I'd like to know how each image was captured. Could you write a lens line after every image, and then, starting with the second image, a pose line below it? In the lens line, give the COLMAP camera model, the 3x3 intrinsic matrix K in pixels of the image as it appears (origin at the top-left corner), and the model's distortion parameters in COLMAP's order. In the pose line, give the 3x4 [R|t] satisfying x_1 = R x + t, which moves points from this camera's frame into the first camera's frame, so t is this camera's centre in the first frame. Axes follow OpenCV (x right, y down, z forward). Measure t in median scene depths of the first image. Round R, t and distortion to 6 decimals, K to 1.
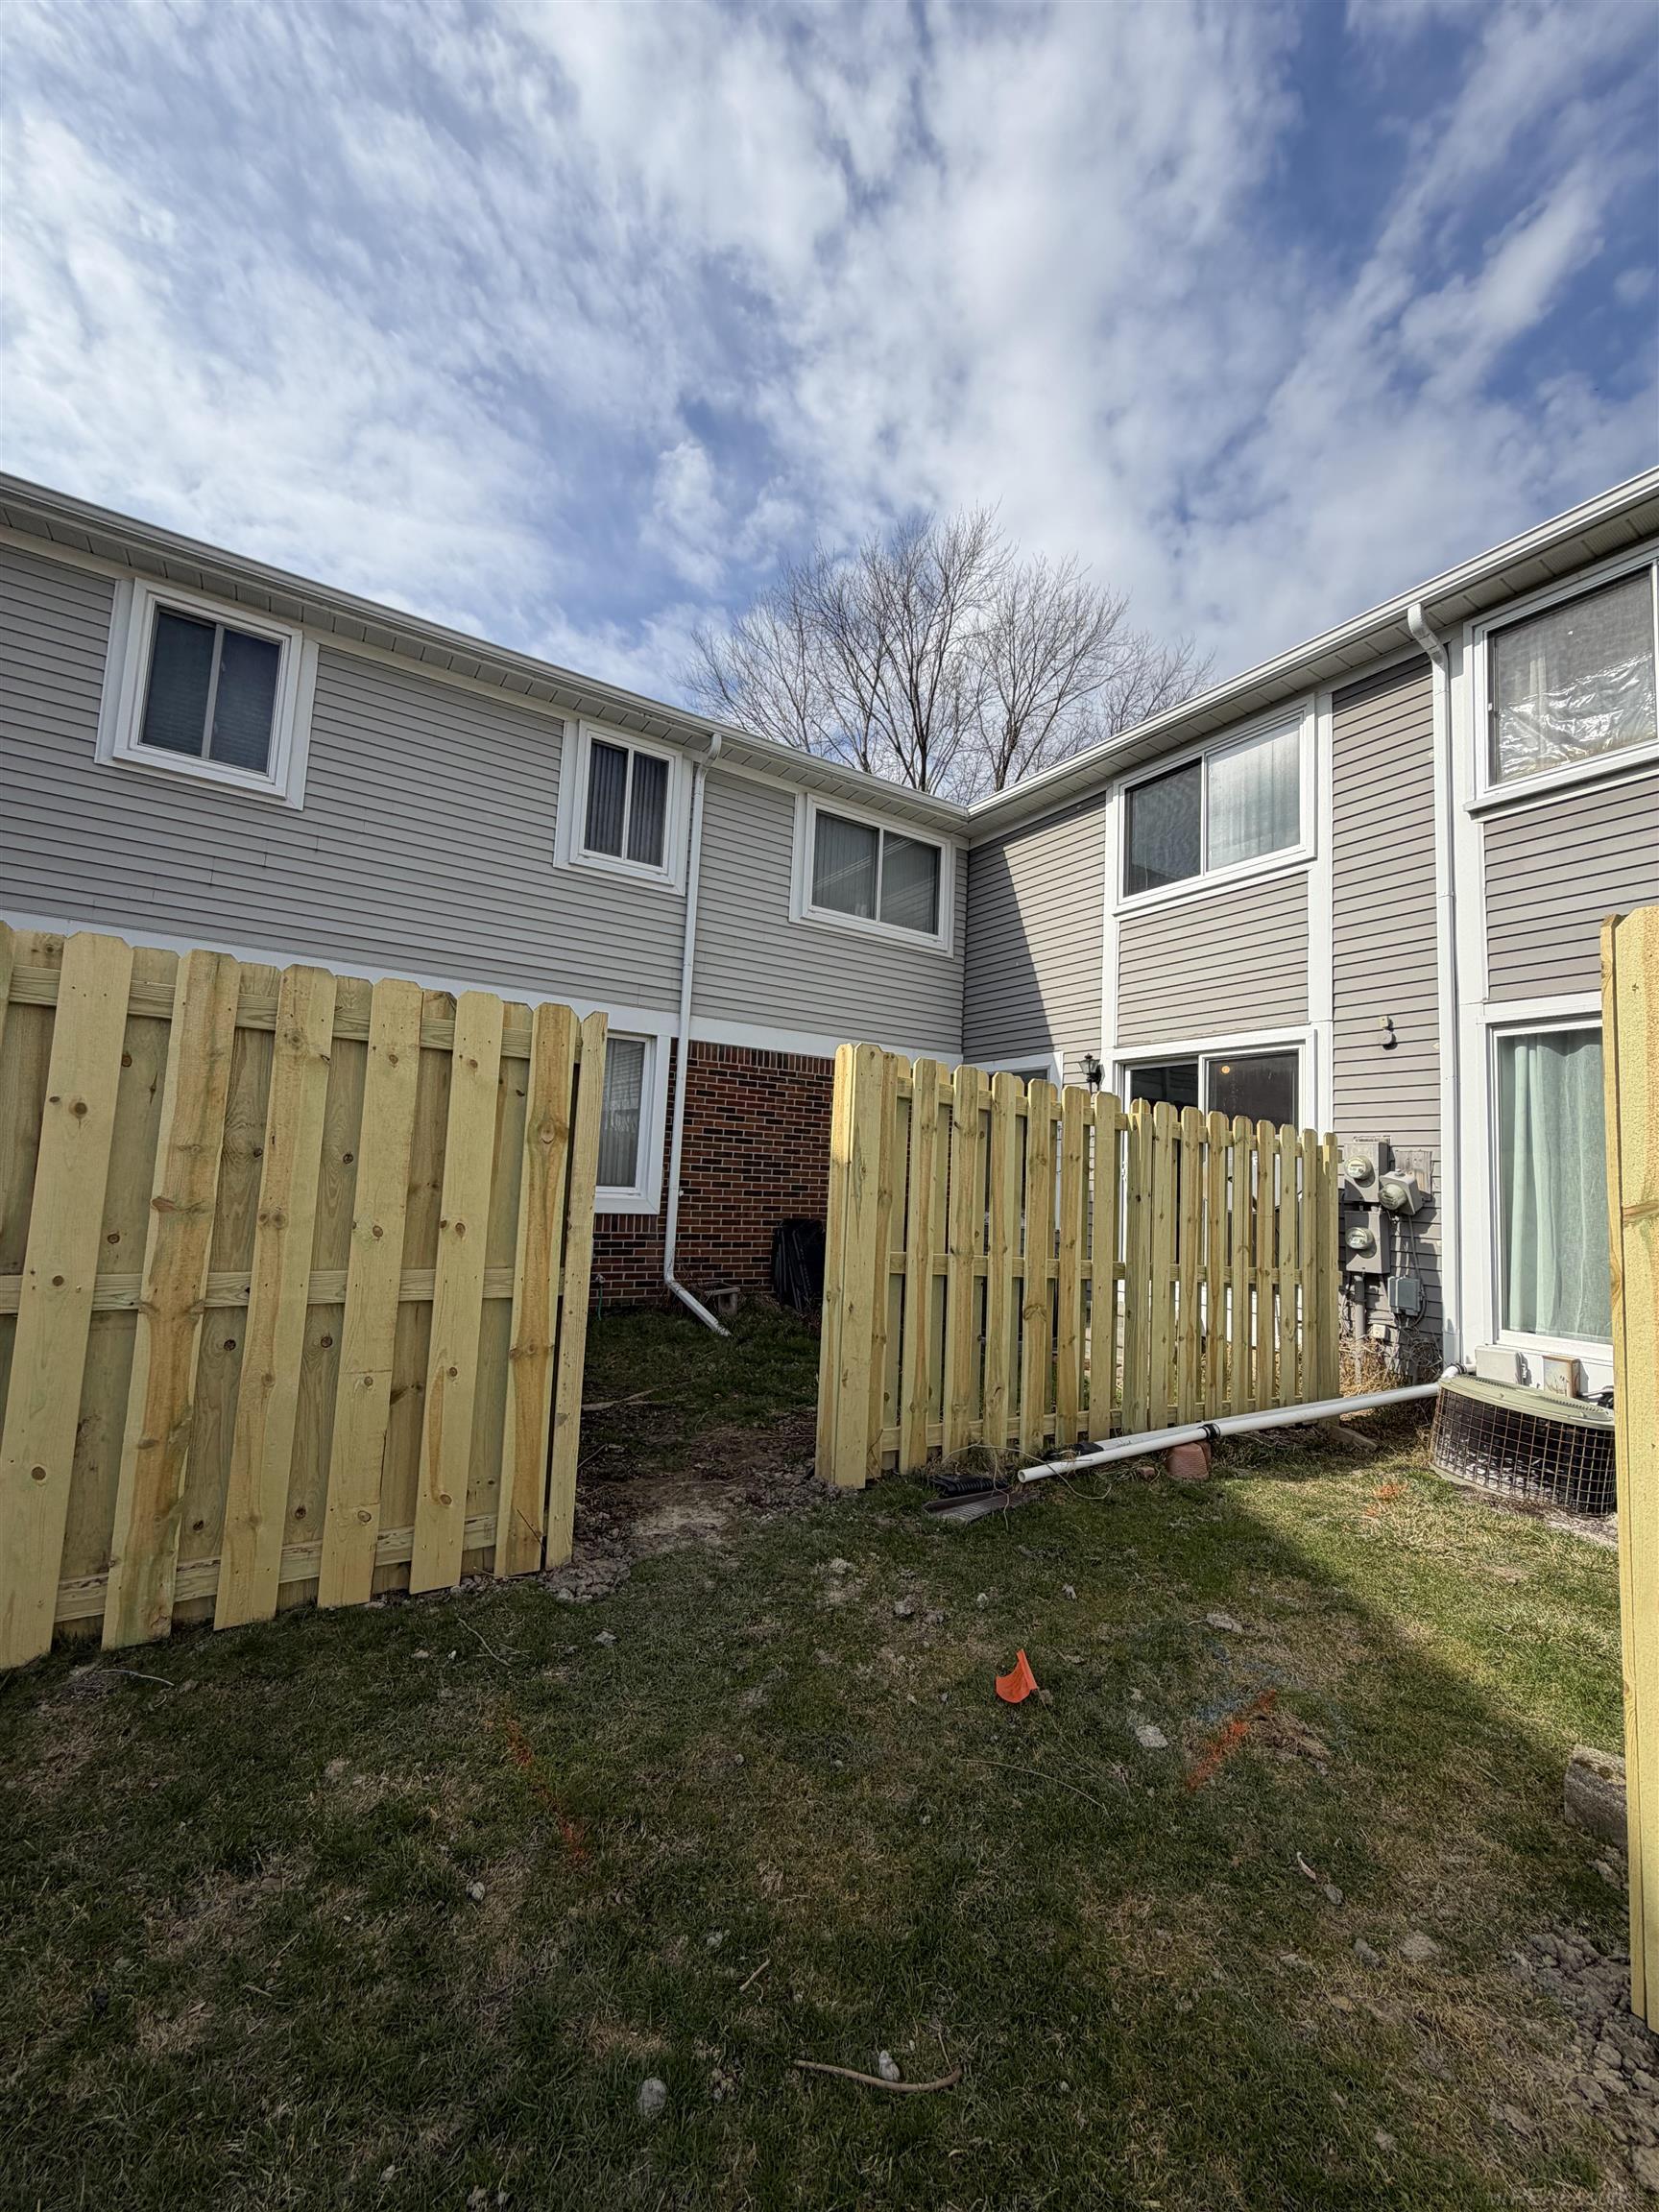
lens RADIAL K [[876.8, 0, 829.5], [0, 876.8, 1106.0], [0, 0, 1]] dist [0.001139, 0.000276]
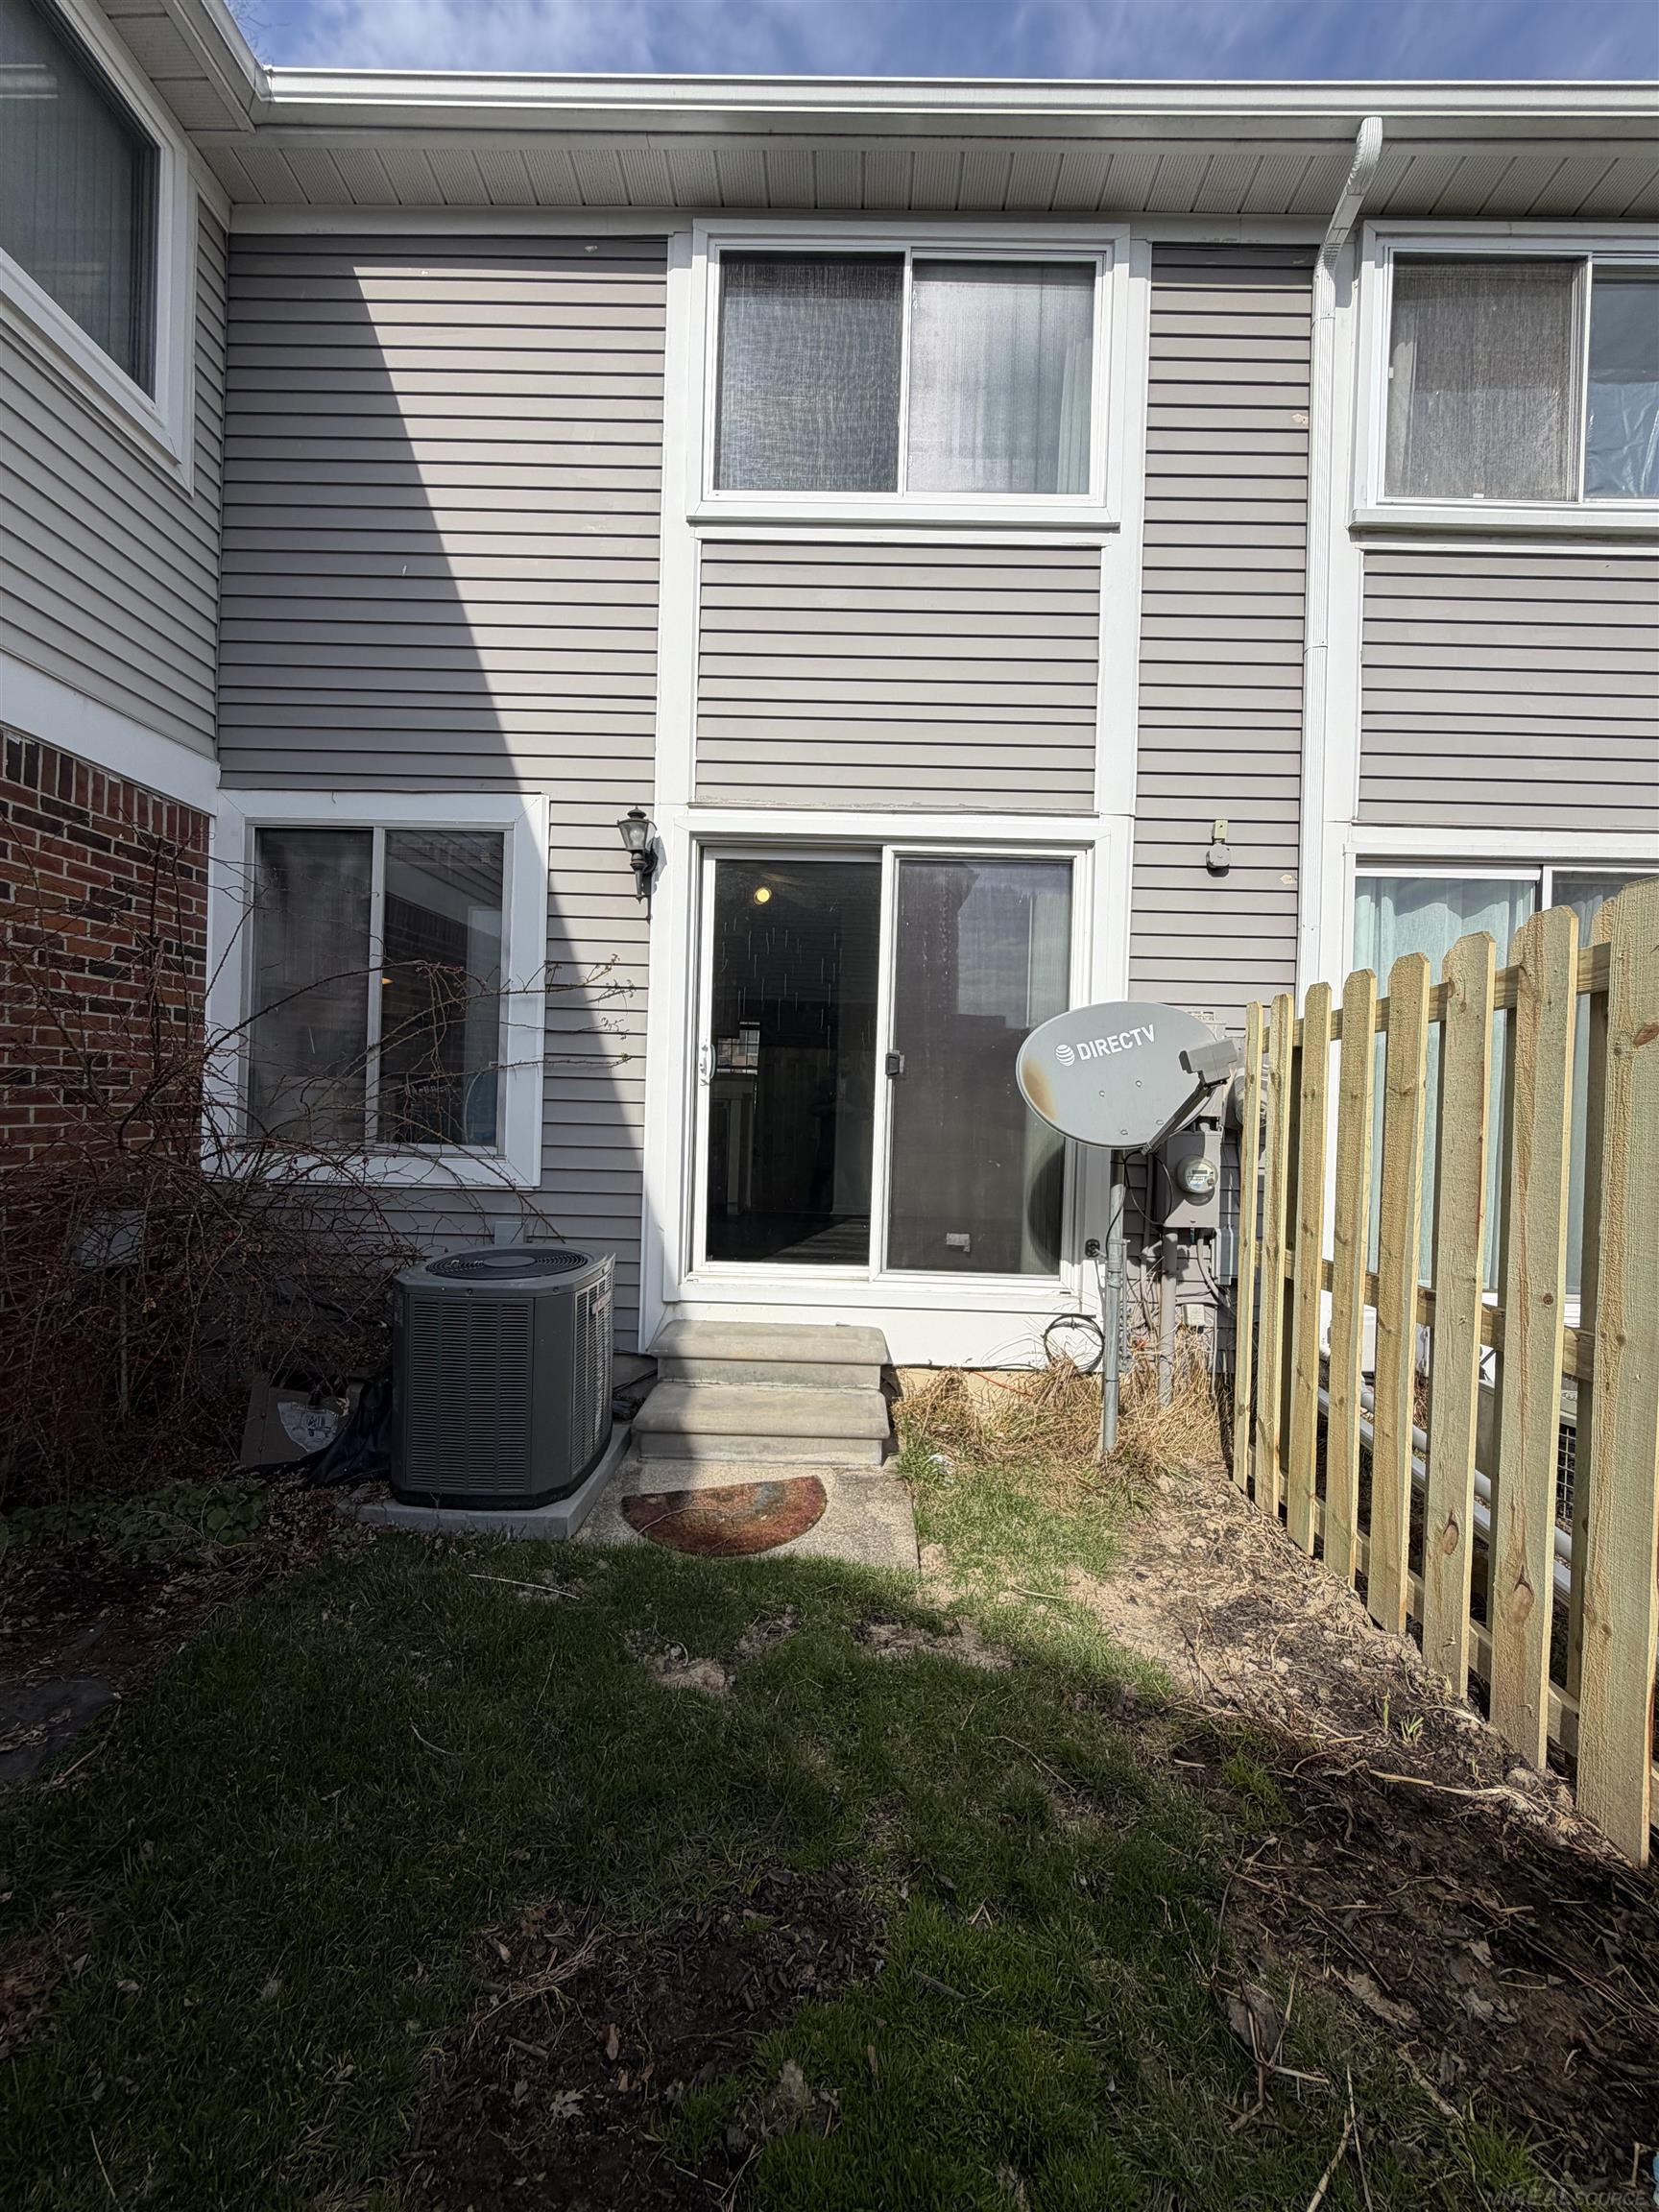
lens RADIAL K [[876.8, 0, 829.5], [0, 876.8, 1106.0], [0, 0, 1]] dist [0.001139, 0.000276]
pose [[0.551811, -0.035423, 0.833216, -0.044954], [-0.073736, 0.993112, 0.091053, 0.053101], [-0.830703, -0.111683, 0.545399, 0.715682]]
